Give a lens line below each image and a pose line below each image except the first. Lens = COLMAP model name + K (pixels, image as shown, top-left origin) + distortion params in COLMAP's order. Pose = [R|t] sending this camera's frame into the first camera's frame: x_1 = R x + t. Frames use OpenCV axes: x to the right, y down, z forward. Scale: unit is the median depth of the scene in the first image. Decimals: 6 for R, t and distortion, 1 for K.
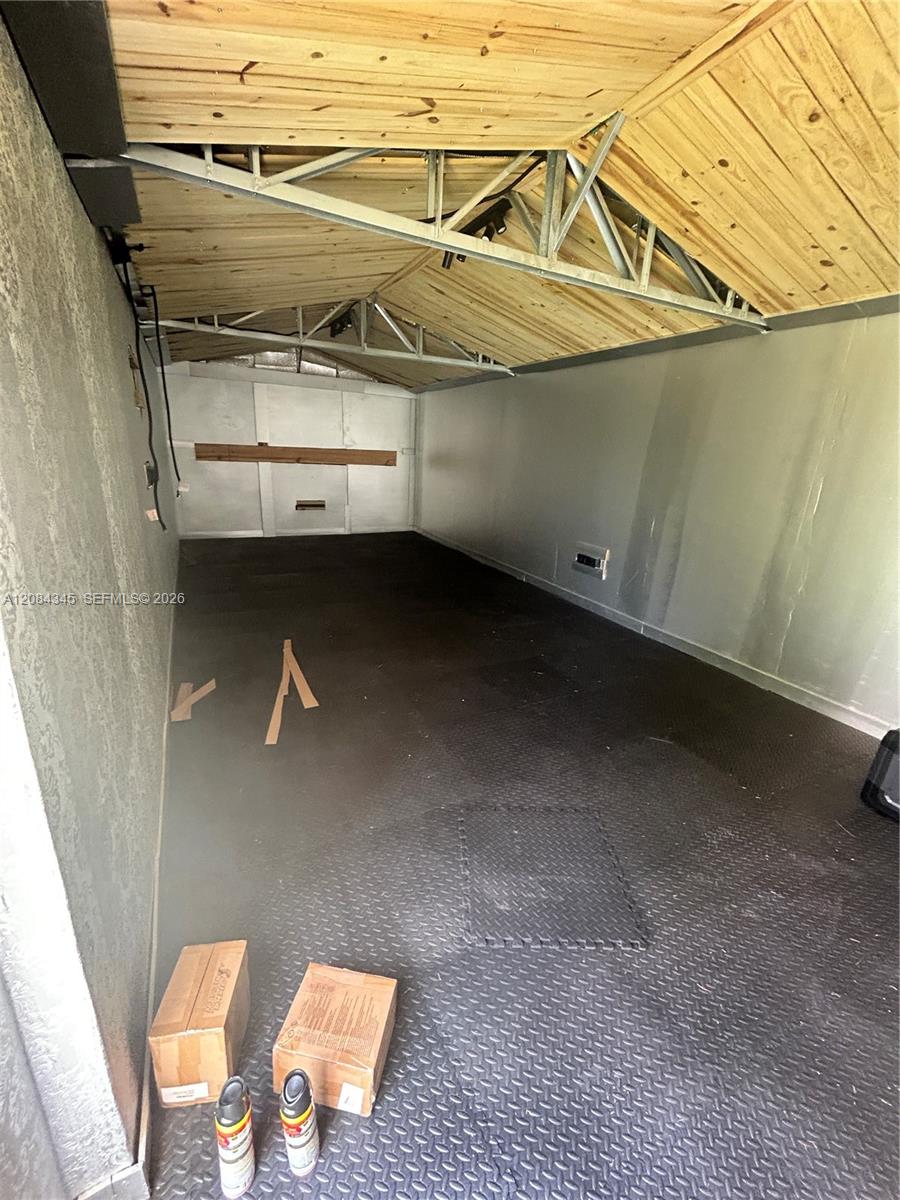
lens RADIAL K [[480.0, 0, 450.0], [0, 480.0, 600.0], [0, 0, 1]] dist [-0.009009, 0.000192]
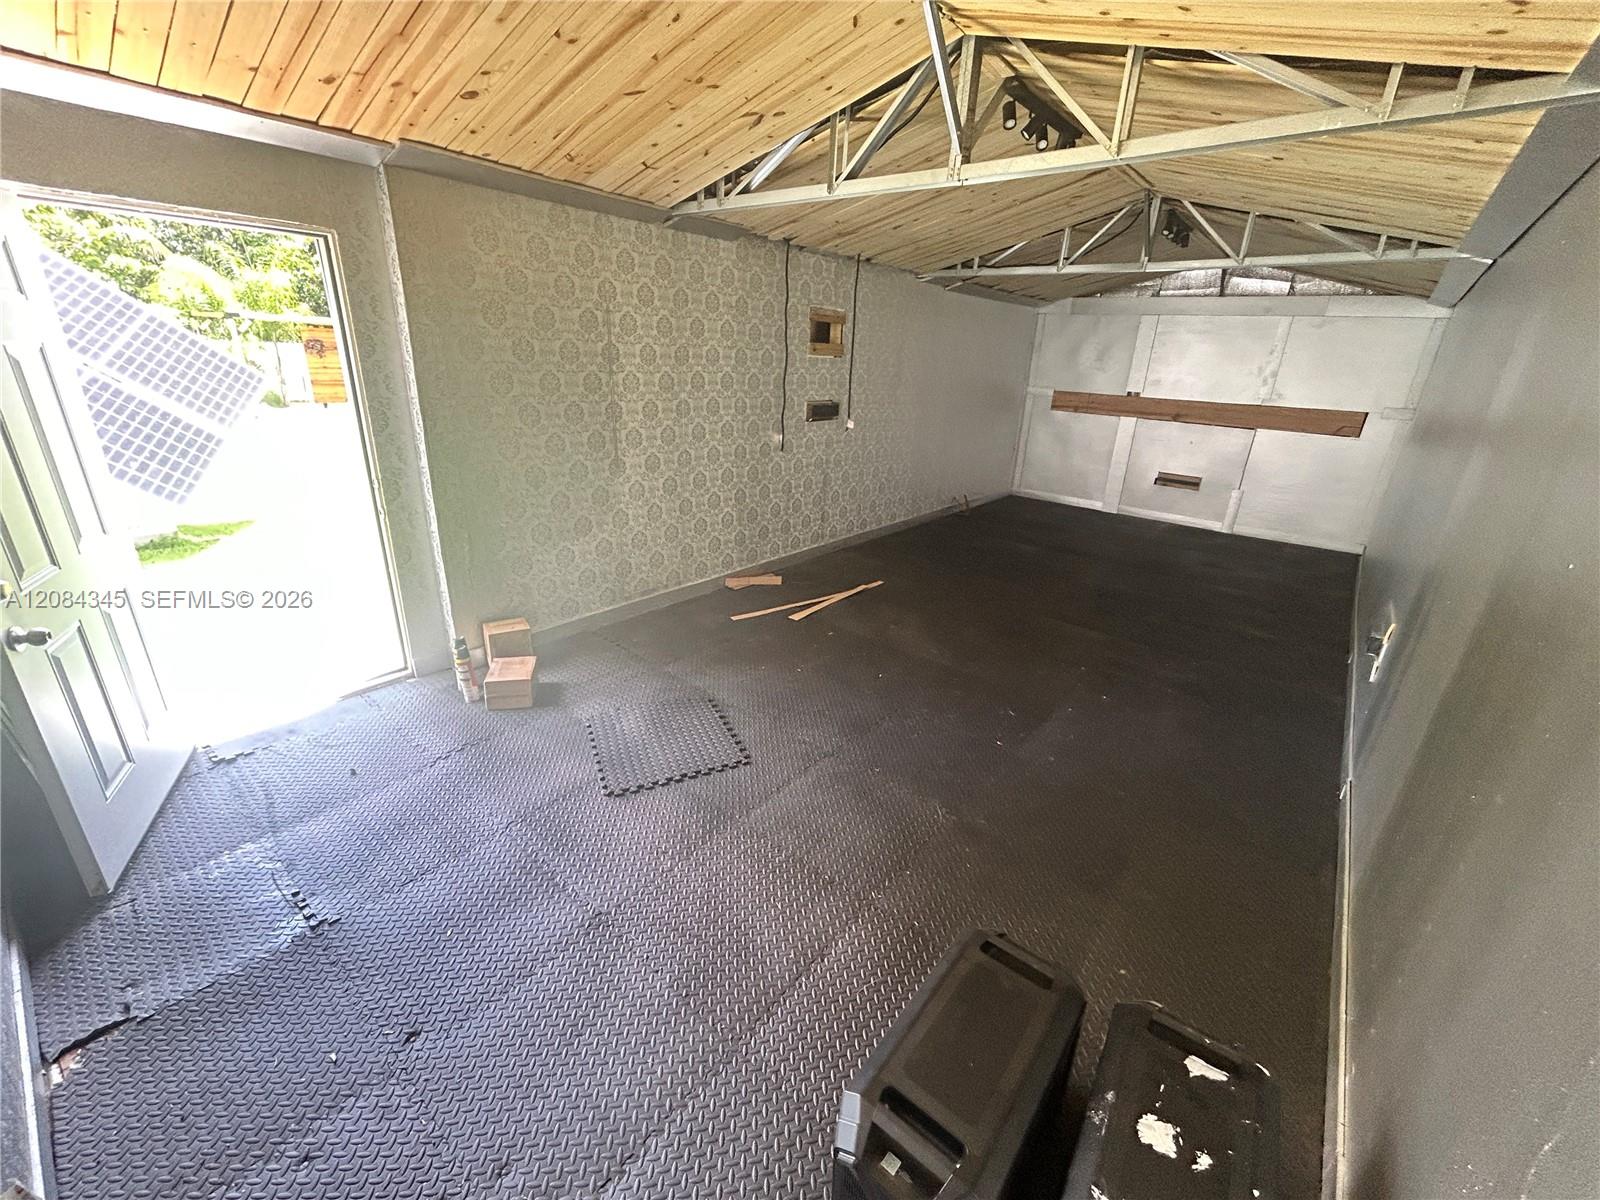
lens RADIAL K [[645.3, 0, 800.0], [0, 645.3, 586.1], [0, 0, 1]] dist [0.009074, -0.005398]
pose [[0.383108, 0.283692, -0.879060, 0.408159], [-0.311481, 0.935607, 0.166193, -0.040311], [0.869602, 0.210140, 0.446803, 0.128419]]
